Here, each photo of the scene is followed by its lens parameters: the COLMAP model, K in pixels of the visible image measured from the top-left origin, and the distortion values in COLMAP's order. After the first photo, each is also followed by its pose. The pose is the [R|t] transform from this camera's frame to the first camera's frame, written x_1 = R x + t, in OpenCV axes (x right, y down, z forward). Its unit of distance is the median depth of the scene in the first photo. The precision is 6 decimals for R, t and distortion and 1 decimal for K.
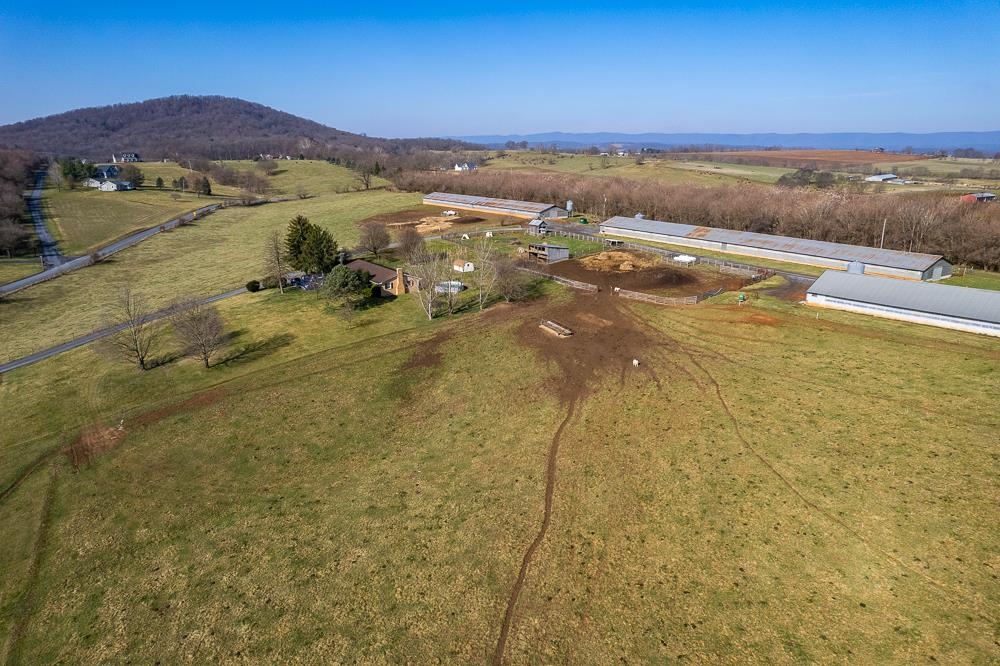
lens RADIAL K [[685.8, 0, 499.5], [0, 685.8, 332.5], [0, 0, 1]] dist [-0.075608, 0.049065]
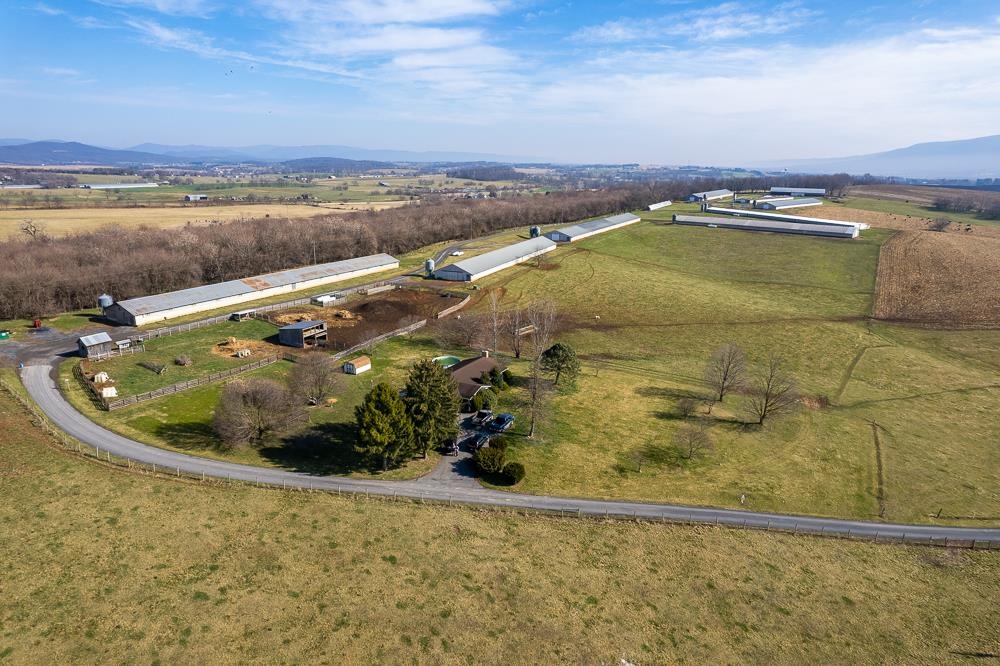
lens RADIAL K [[685.8, 0, 469.2], [0, 685.8, 336.2], [0, 0, 1]] dist [-0.075608, 0.049065]
pose [[-0.452489, -0.240853, 0.858629, -1.221145], [0.219079, 0.903307, 0.368838, -0.605703], [-0.864441, 0.355002, -0.355971, 1.726704]]
